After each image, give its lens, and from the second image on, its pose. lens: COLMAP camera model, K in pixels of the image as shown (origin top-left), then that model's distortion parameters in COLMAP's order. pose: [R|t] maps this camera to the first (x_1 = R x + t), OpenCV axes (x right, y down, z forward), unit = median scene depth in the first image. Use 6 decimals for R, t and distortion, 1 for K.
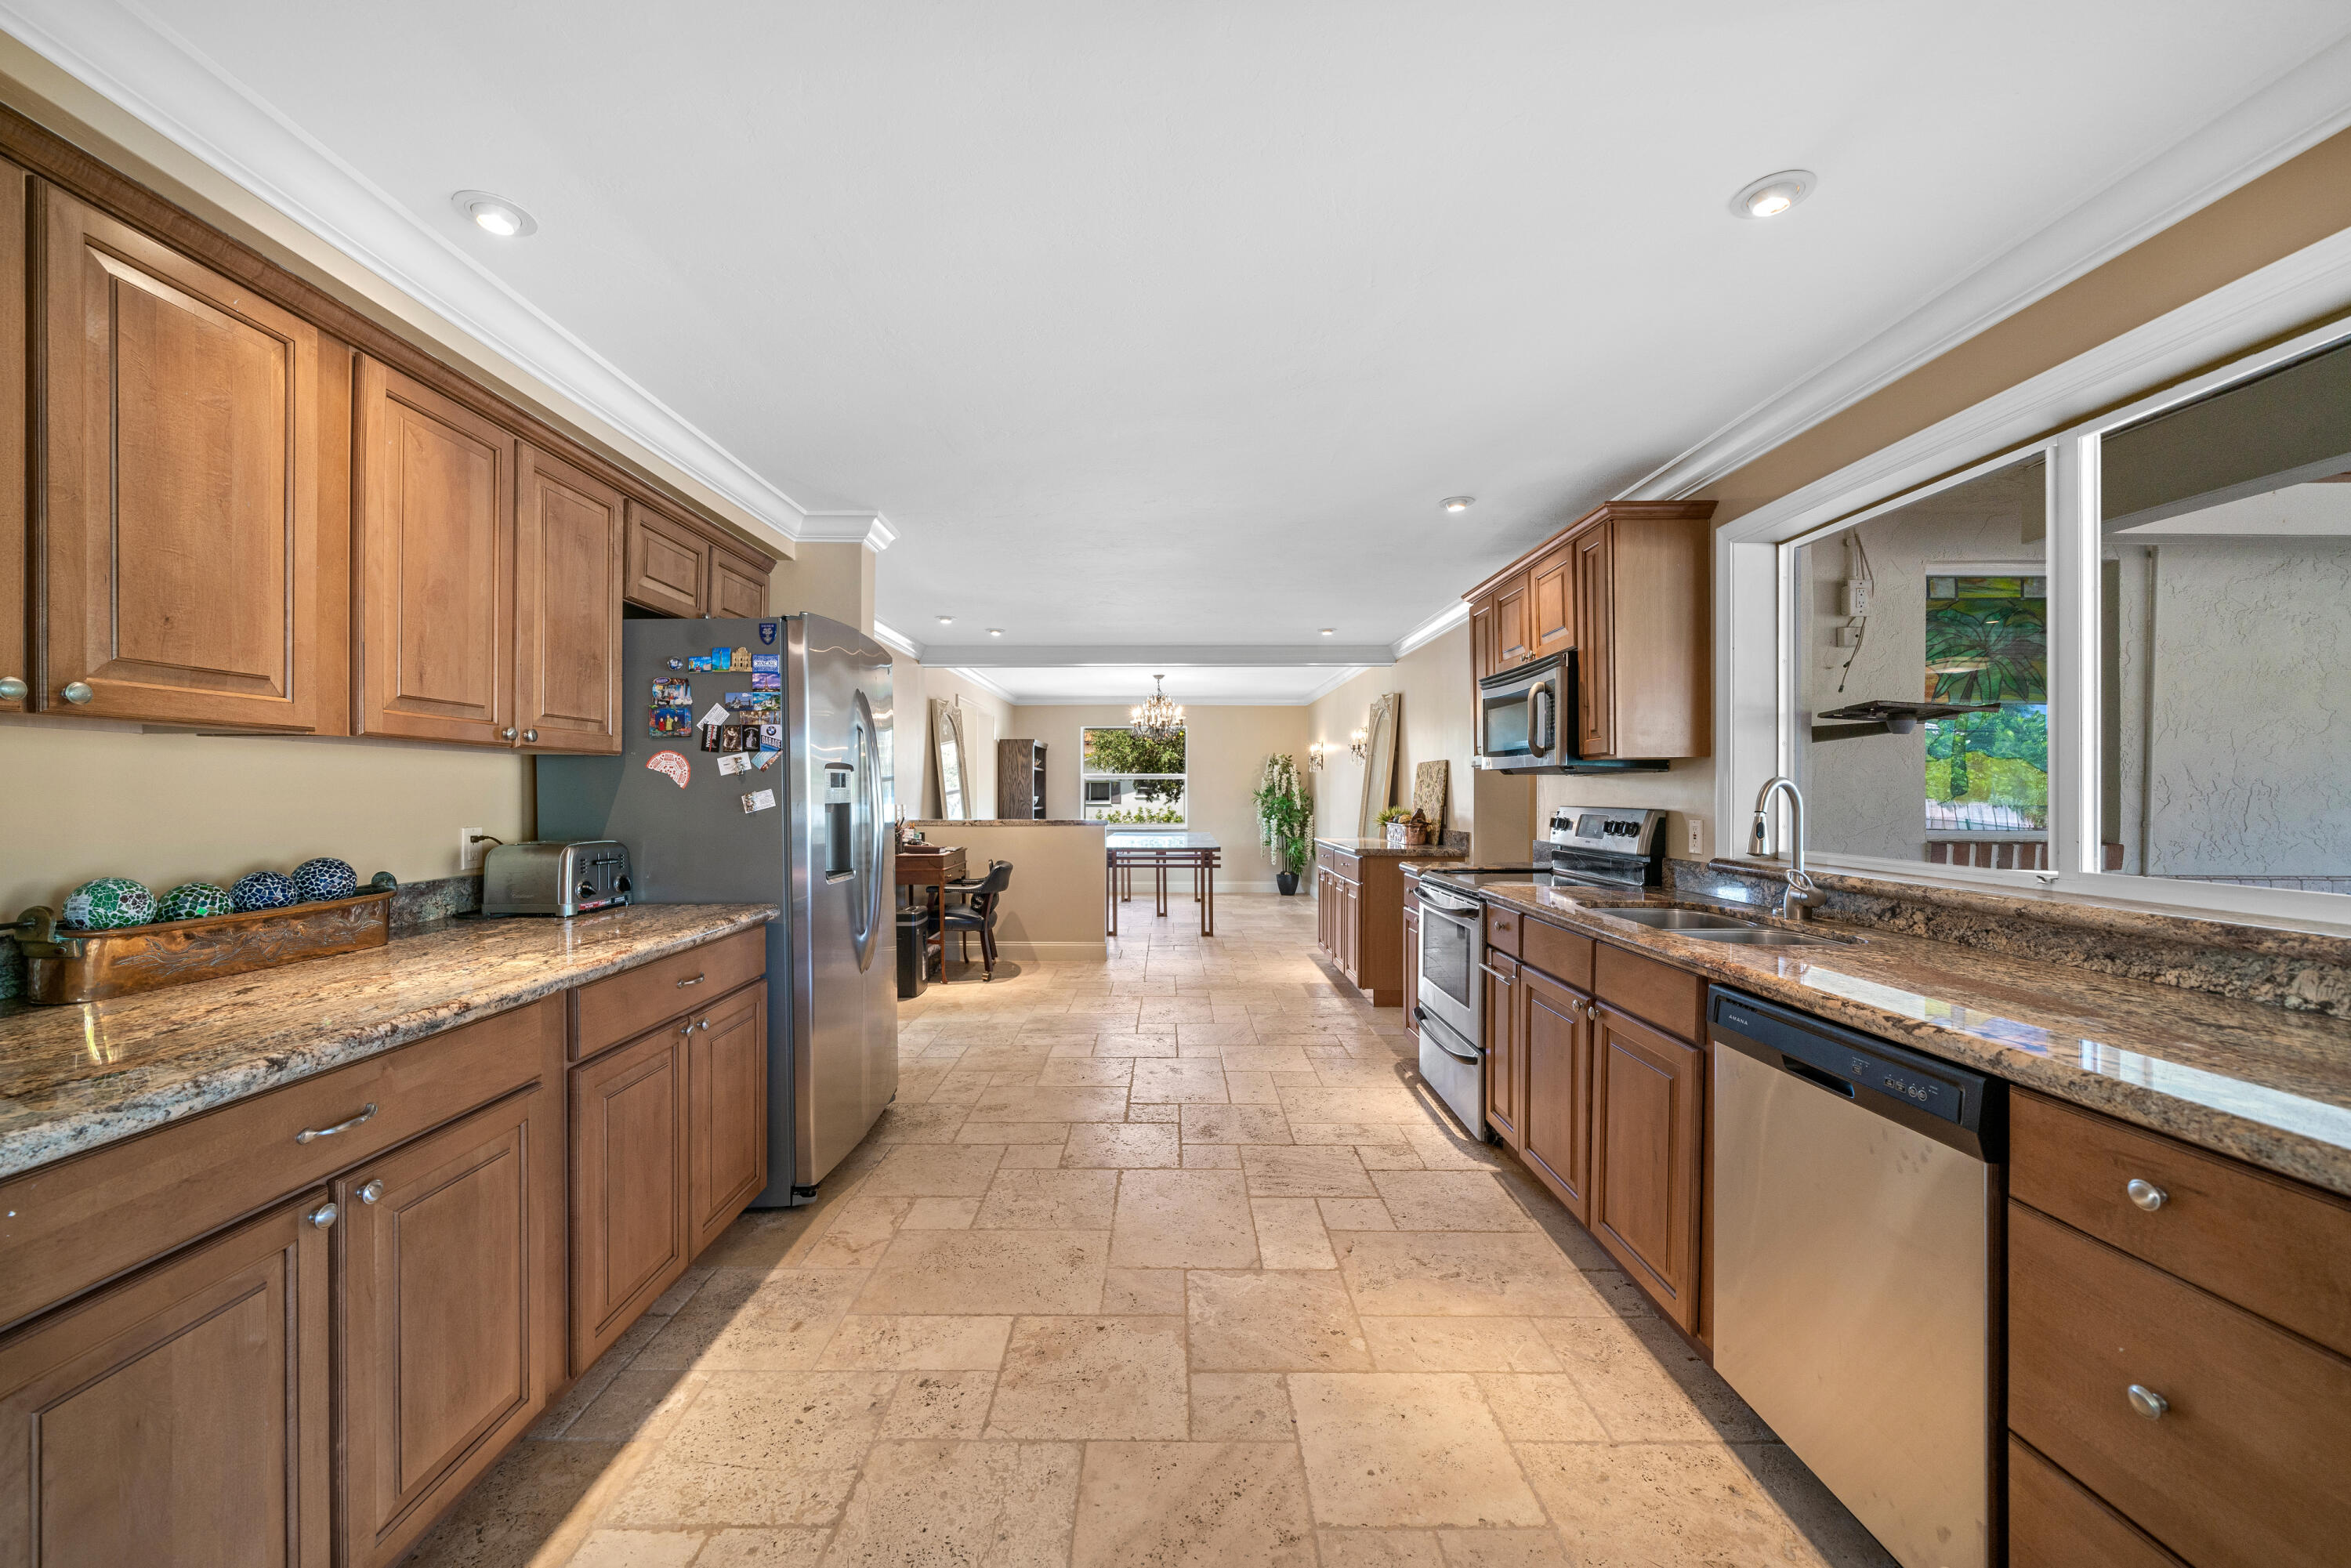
lens RADIAL K [[879.3, 0, 1156.6], [0, 879.3, 783.8], [0, 0, 1]] dist [-0.001640, -0.000114]
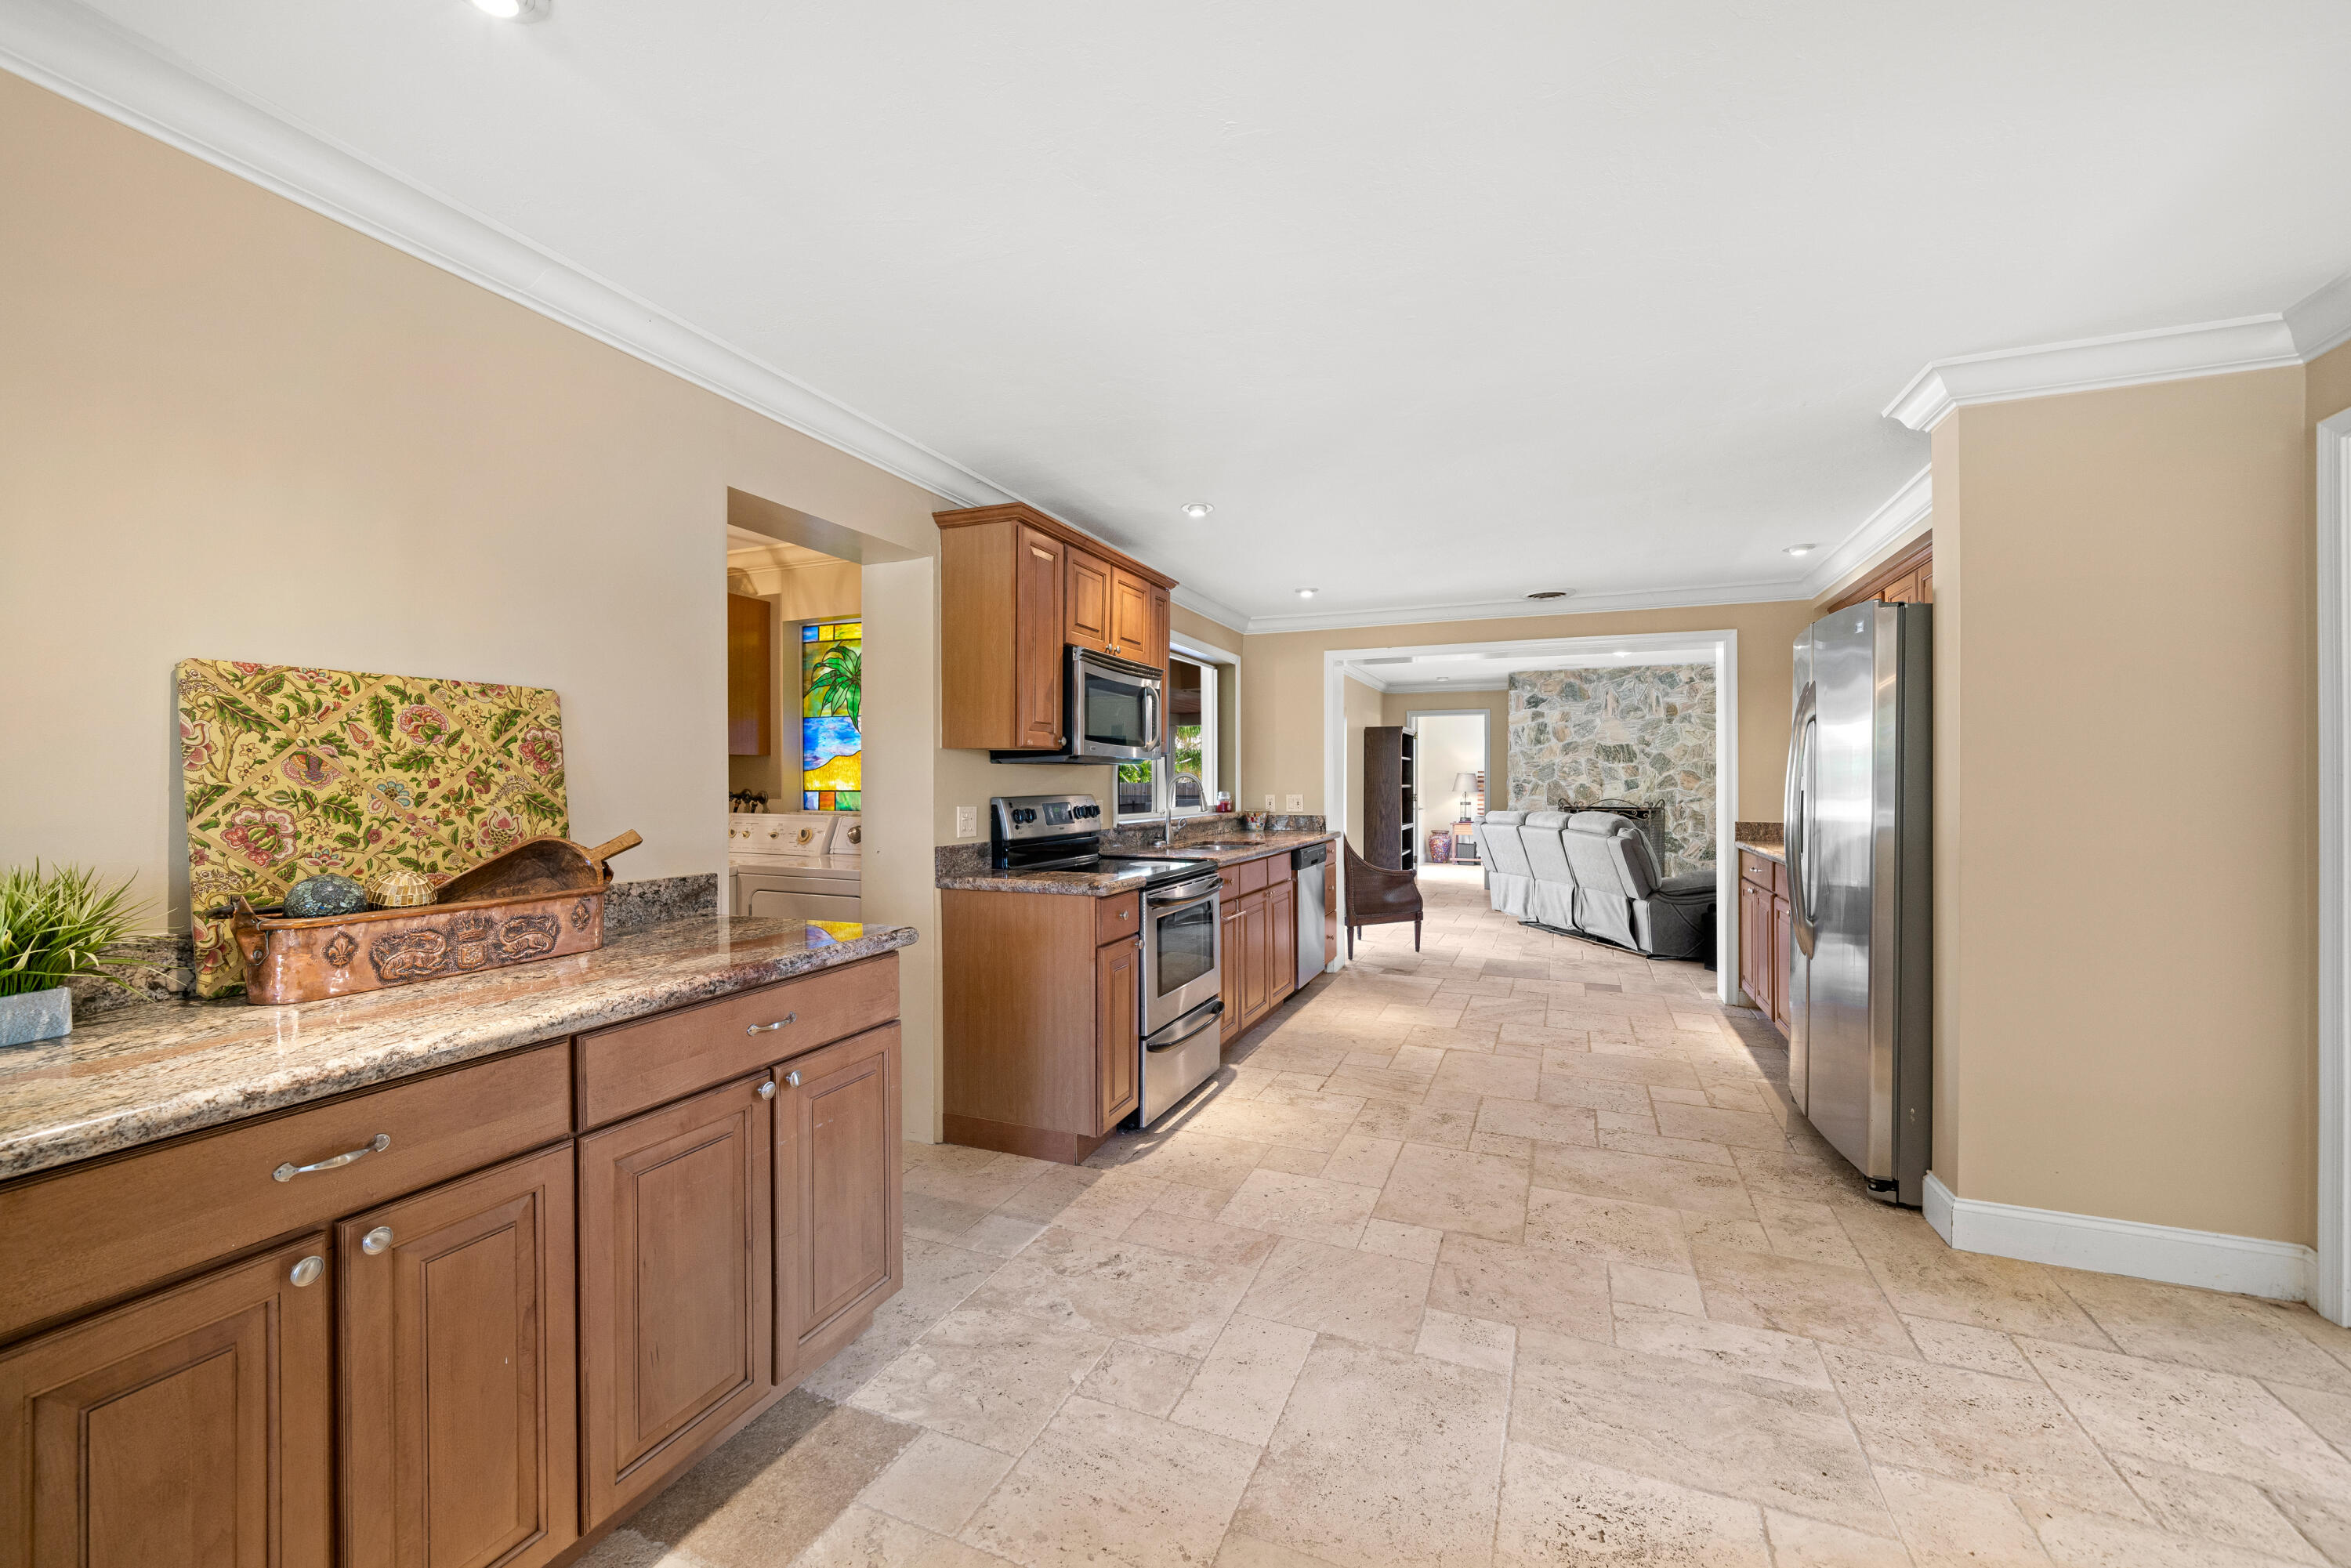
lens RADIAL K [[944.3, 0, 1157.4], [0, 944.3, 777.6], [0, 0, 1]] dist [-0.000372, 0.000852]
pose [[-0.922115, 0.000724, 0.386916, -0.063871], [-0.003246, 0.999949, -0.009607, 0.019697], [-0.386903, -0.010115, -0.922065, 2.427738]]
